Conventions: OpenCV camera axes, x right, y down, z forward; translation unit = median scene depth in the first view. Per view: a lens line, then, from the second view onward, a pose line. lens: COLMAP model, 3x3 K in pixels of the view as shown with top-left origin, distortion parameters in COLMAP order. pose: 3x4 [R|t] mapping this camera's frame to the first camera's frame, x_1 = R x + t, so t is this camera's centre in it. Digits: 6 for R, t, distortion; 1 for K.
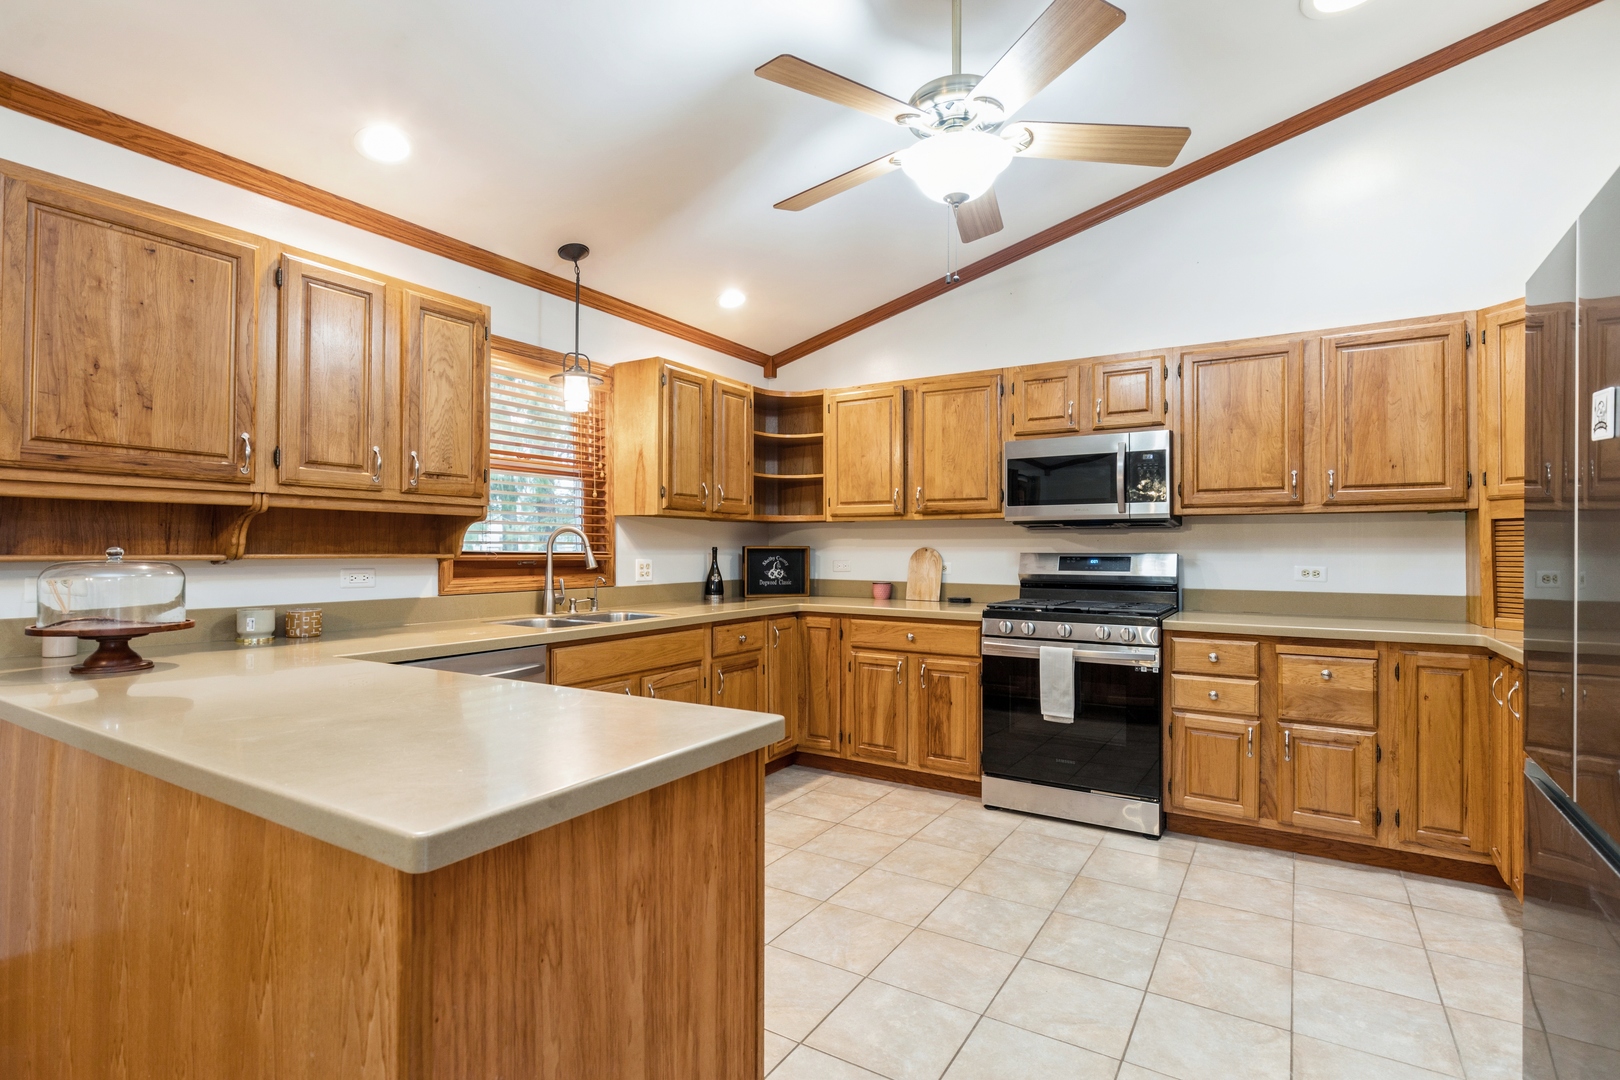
lens RADIAL K [[795.9, 0, 808.9], [0, 795.9, 539.1], [0, 0, 1]] dist [0.000170, -0.000197]
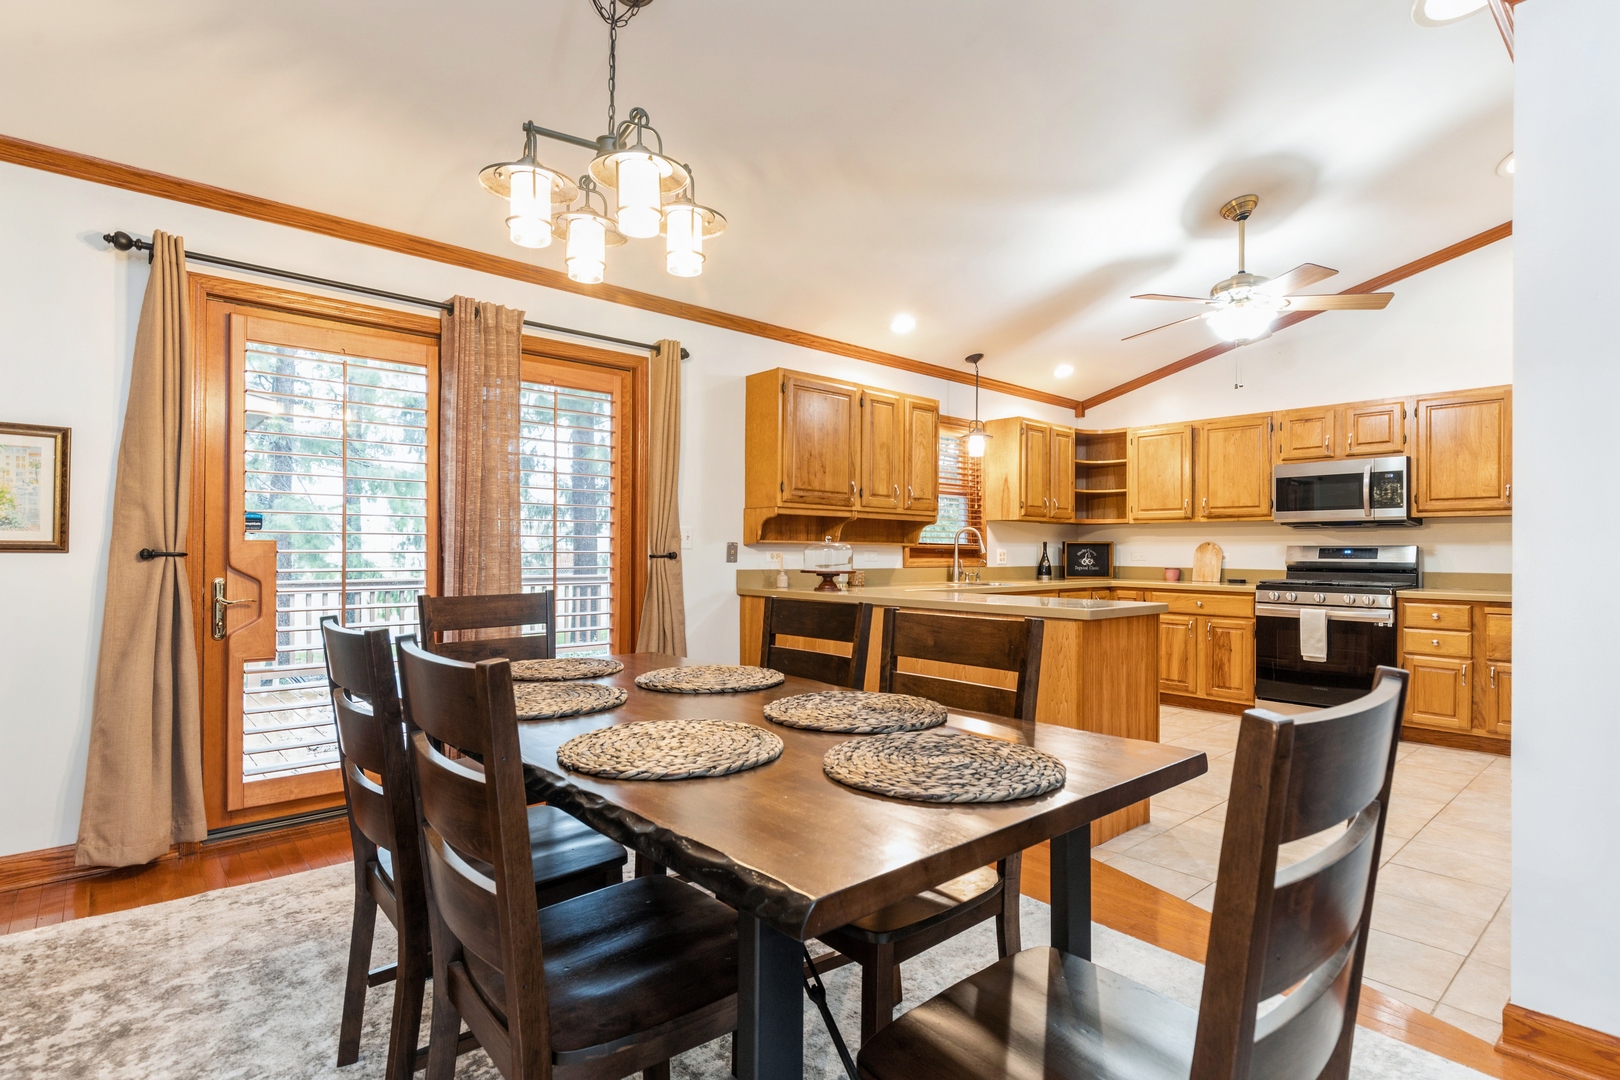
lens RADIAL K [[795.9, 0, 813.1], [0, 795.9, 543.6], [0, 0, 1]] dist [0.000170, -0.000197]
pose [[0.958705, 0.001620, -0.284397, -0.138648], [-0.000886, 0.999996, 0.002709, 0.012241], [0.284400, -0.002345, 0.958703, -0.599438]]
